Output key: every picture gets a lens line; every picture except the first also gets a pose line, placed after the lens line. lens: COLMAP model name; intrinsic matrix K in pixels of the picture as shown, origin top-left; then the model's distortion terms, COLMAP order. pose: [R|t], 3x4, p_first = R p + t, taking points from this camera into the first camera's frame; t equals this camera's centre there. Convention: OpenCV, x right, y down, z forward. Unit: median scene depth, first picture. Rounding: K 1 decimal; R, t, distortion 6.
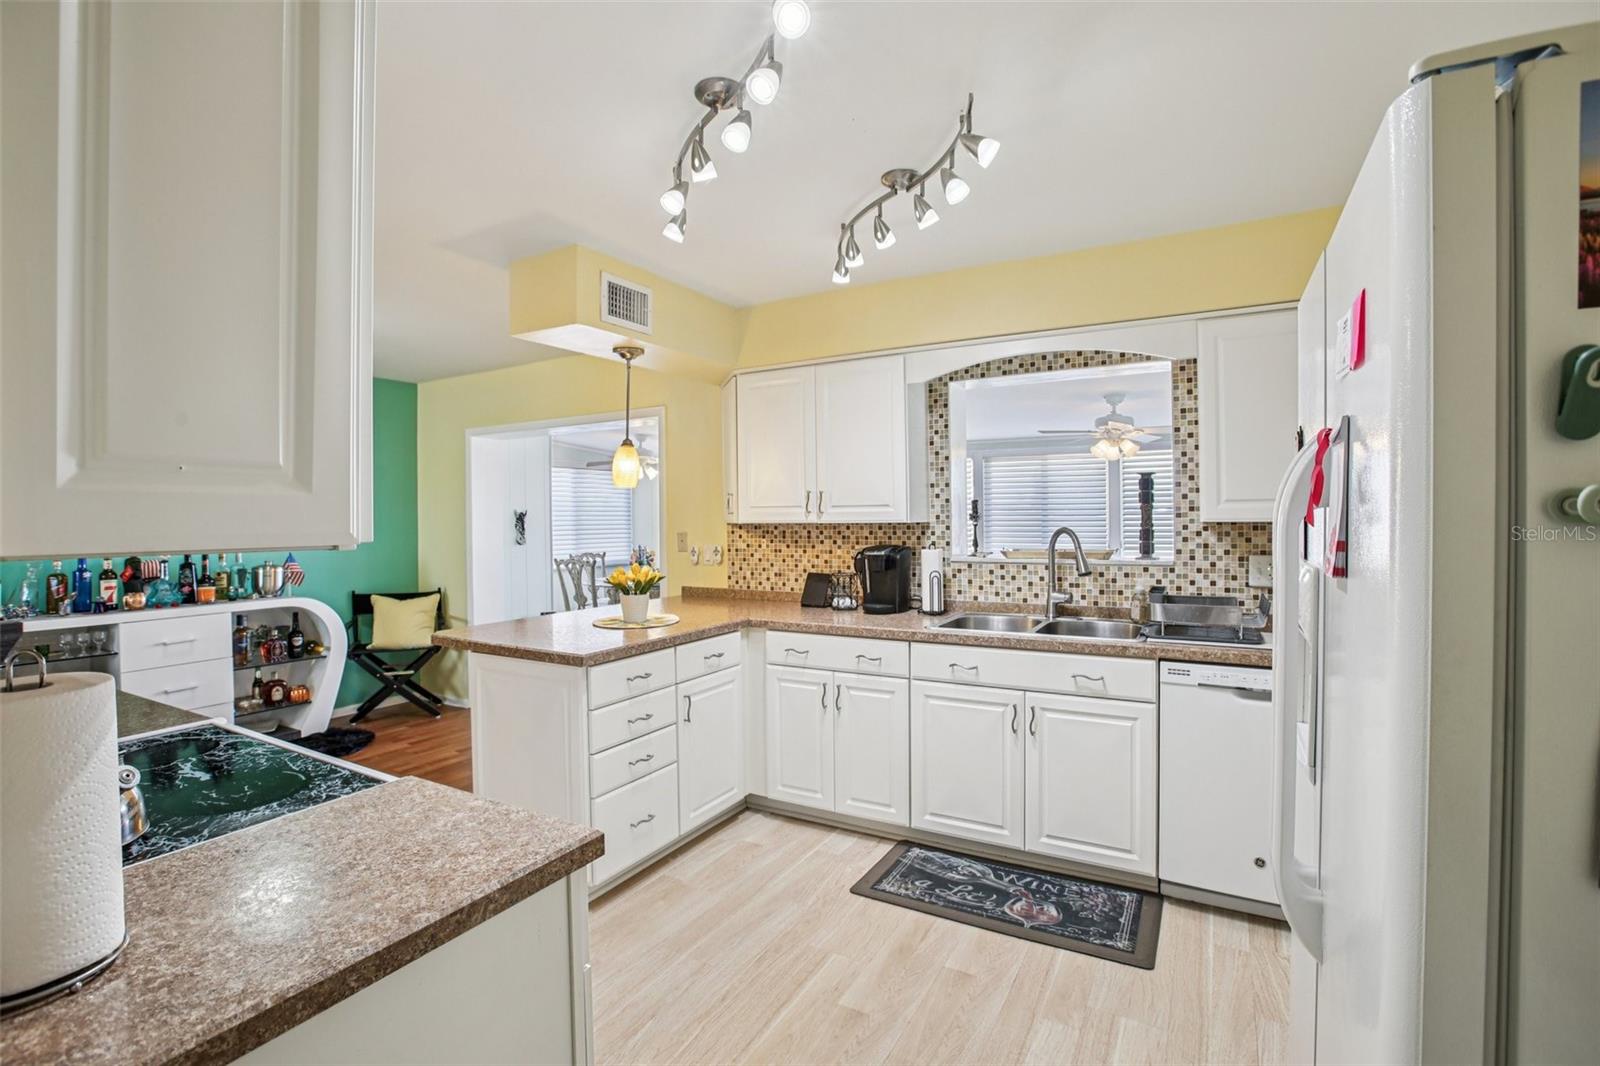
lens RADIAL K [[731.8, 0, 800.5], [0, 731.8, 516.8], [0, 0, 1]] dist [-0.048950, 0.015401]
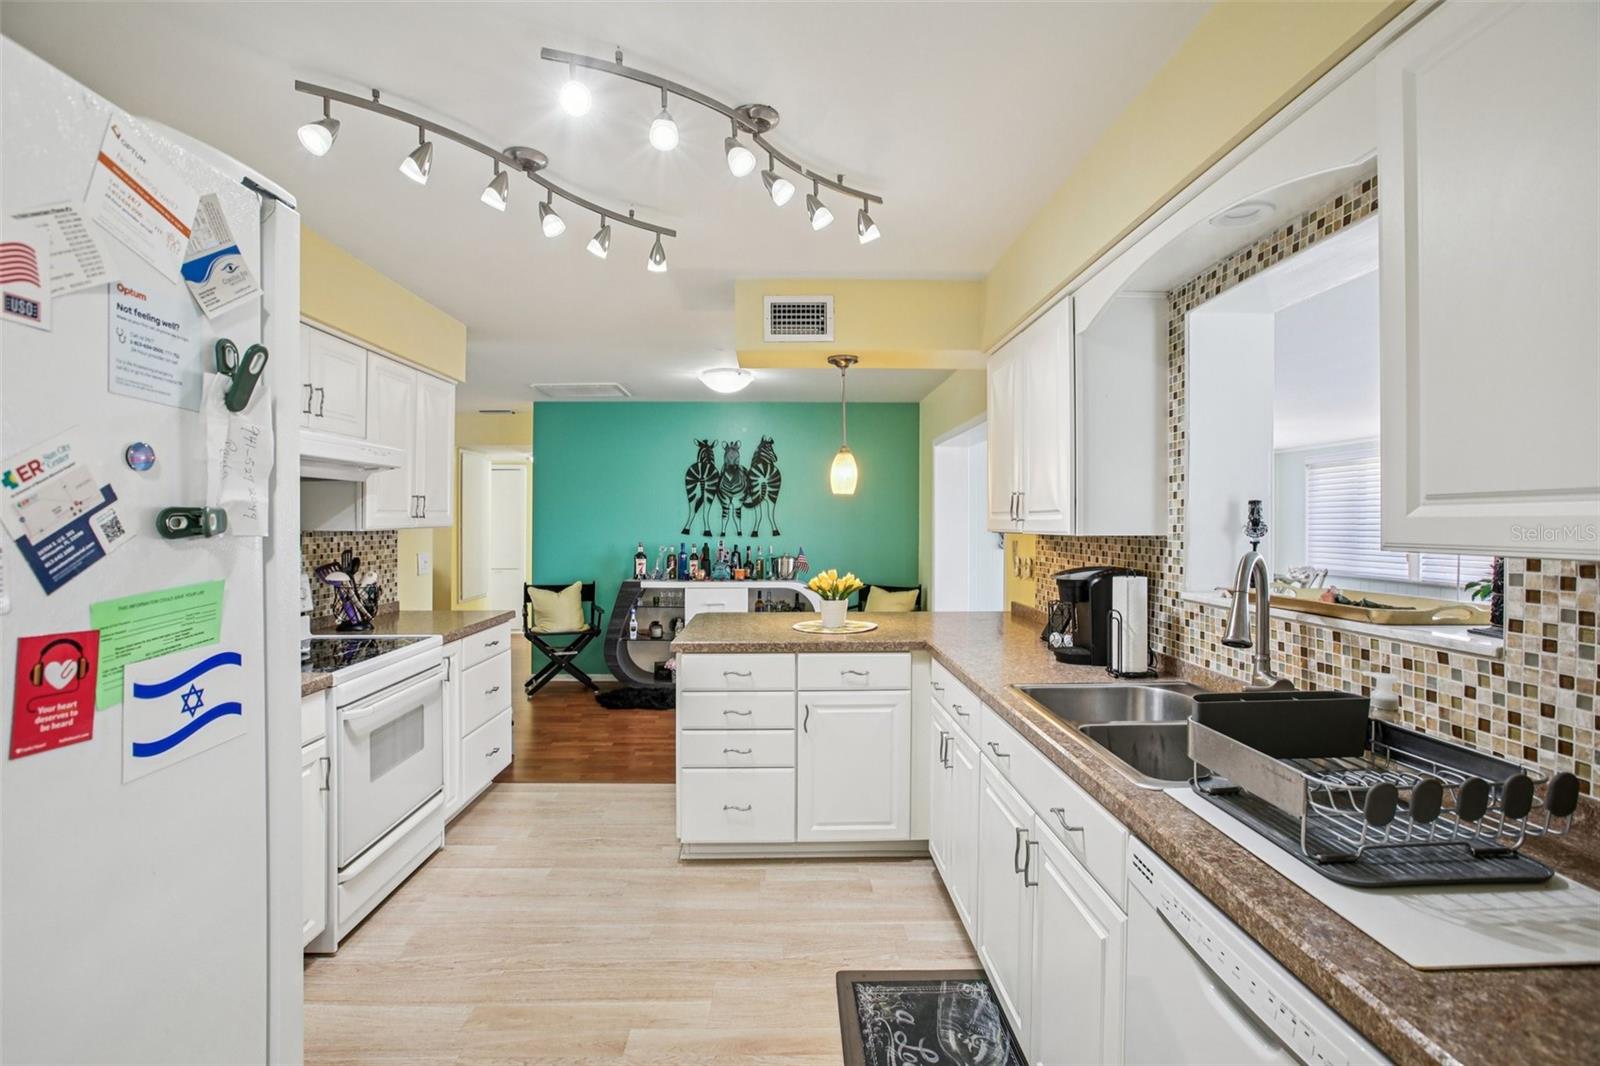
lens RADIAL K [[731.8, 0, 792.0], [0, 731.8, 523.1], [0, 0, 1]] dist [-0.048950, 0.015401]
pose [[0.508607, 0.009640, -0.860945, 0.502460], [-0.003719, 0.999953, 0.008999, -0.007595], [0.860991, -0.001375, 0.508619, 0.352401]]
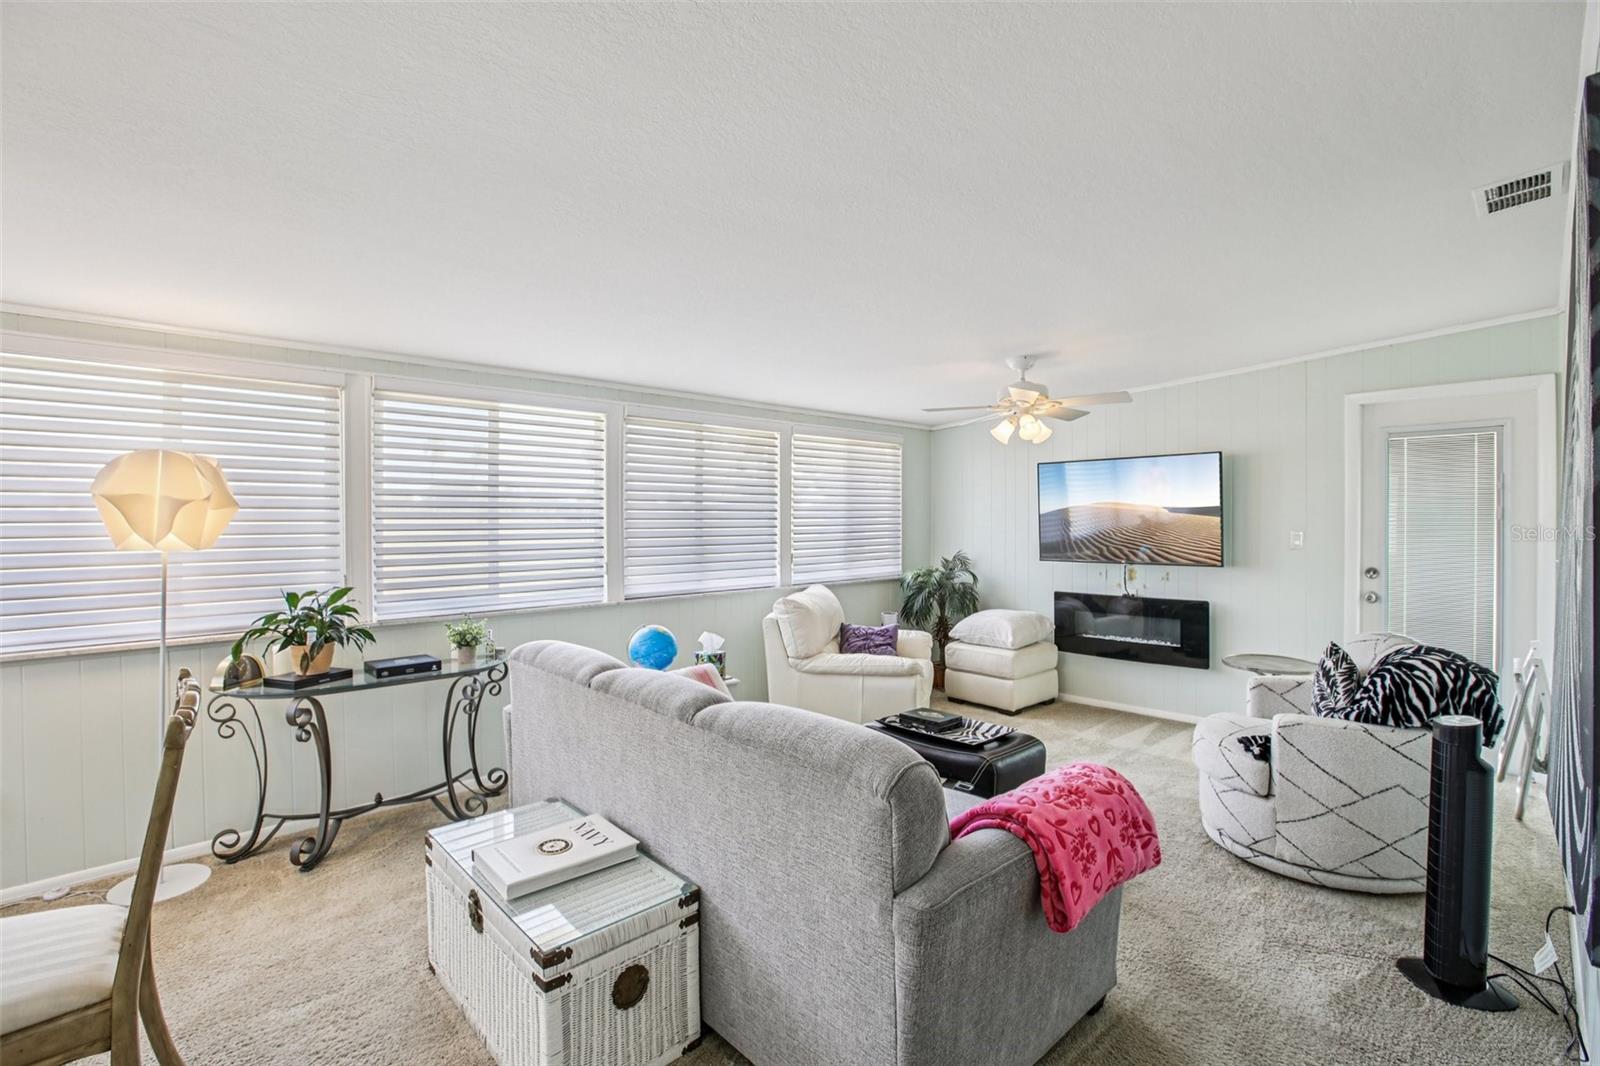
lens RADIAL K [[731.8, 0, 780.7], [0, 731.8, 524.1], [0, 0, 1]] dist [-0.048950, 0.015401]
pose [[0.308825, 0.001003, 0.951118, -0.468179], [0.001562, 0.999998, -0.001562, 0.007823], [-0.951118, 0.001968, 0.308822, 1.377591]]
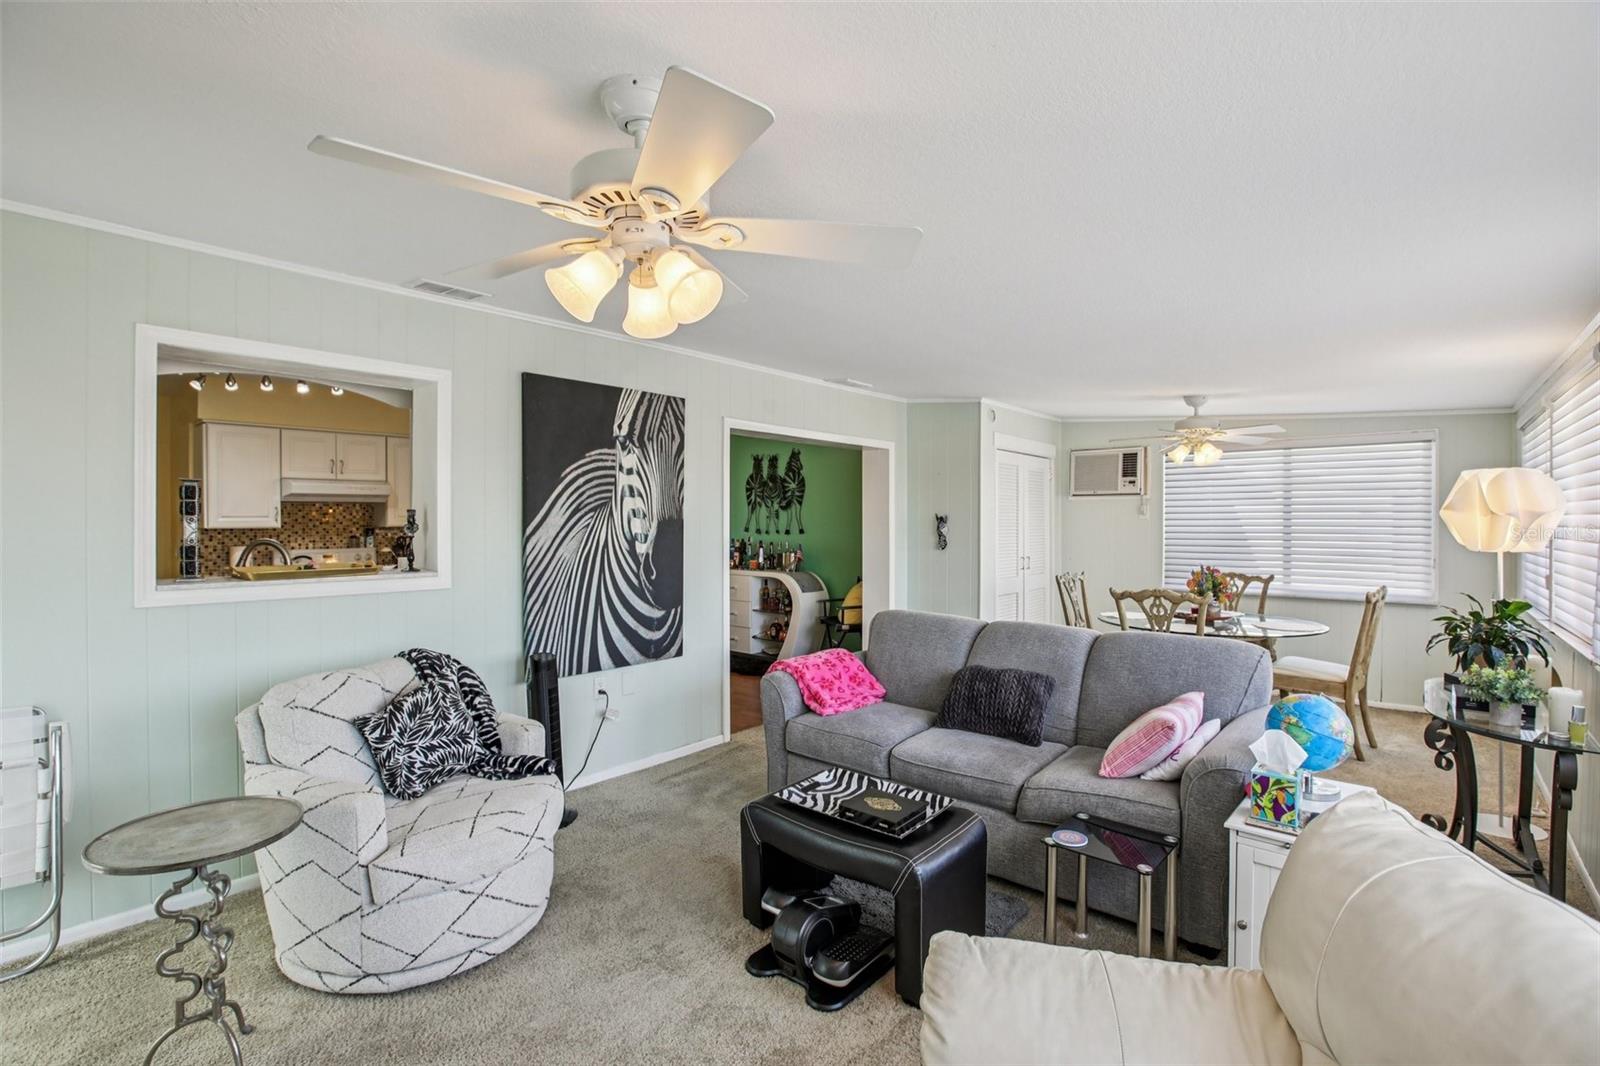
lens RADIAL K [[731.8, 0, 797.6], [0, 731.8, 518.0], [0, 0, 1]] dist [-0.048950, 0.015401]
pose [[-0.200587, 0.004627, -0.979665, 0.938195], [0.003611, 0.999986, 0.003984, -0.012793], [0.979669, -0.002739, -0.200601, 1.515037]]
